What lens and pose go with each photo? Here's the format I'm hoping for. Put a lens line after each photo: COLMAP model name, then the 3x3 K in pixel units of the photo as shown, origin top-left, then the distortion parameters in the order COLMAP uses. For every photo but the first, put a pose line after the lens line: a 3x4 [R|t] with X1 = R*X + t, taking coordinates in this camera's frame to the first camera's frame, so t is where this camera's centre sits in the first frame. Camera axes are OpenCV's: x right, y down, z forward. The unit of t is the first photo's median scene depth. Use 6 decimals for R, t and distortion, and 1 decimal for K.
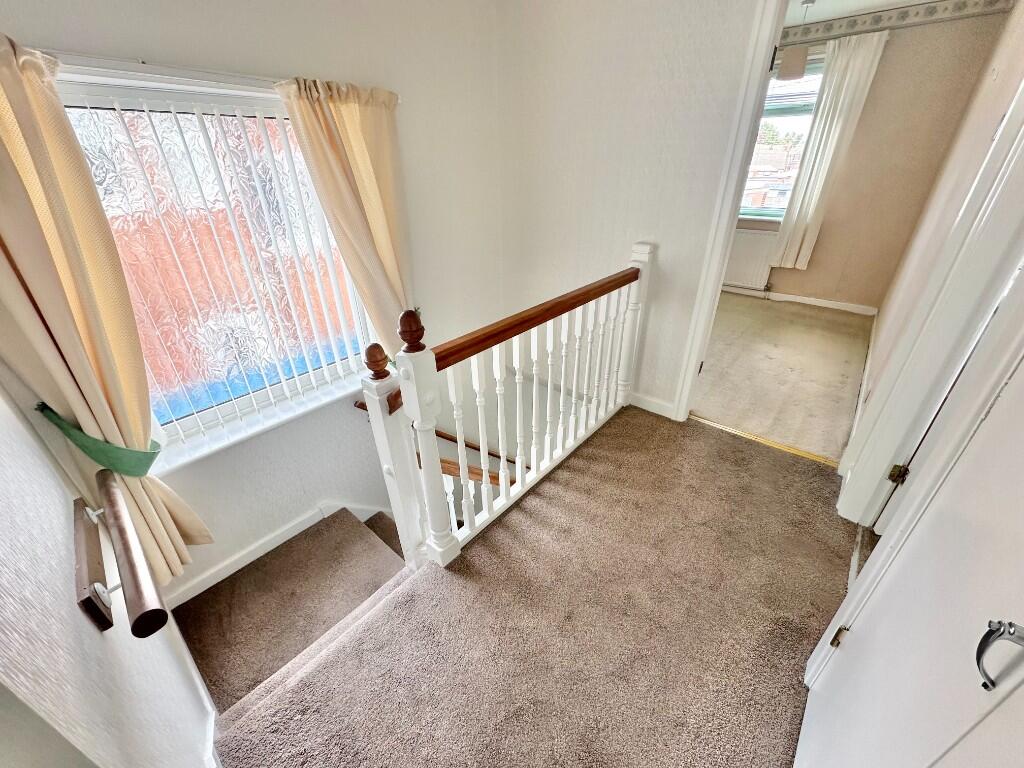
lens RADIAL K [[407.7, 0, 511.8], [0, 407.7, 383.7], [0, 0, 1]] dist [-0.005000, 0.000596]
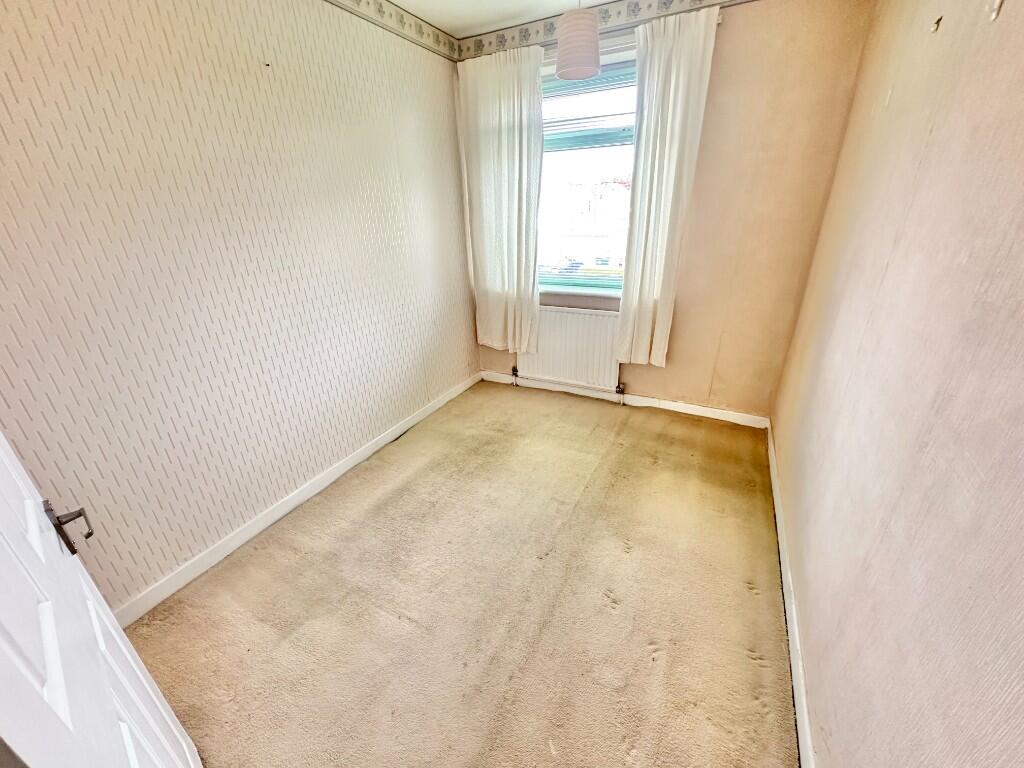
lens RADIAL K [[407.7, 0, 513.6], [0, 407.7, 382.1], [0, 0, 1]] dist [-0.005000, 0.000596]
pose [[0.972962, -0.106438, 0.204976, 0.355523], [0.123869, 0.989525, -0.074140, -0.243849], [-0.194937, 0.097526, 0.975955, 0.415750]]
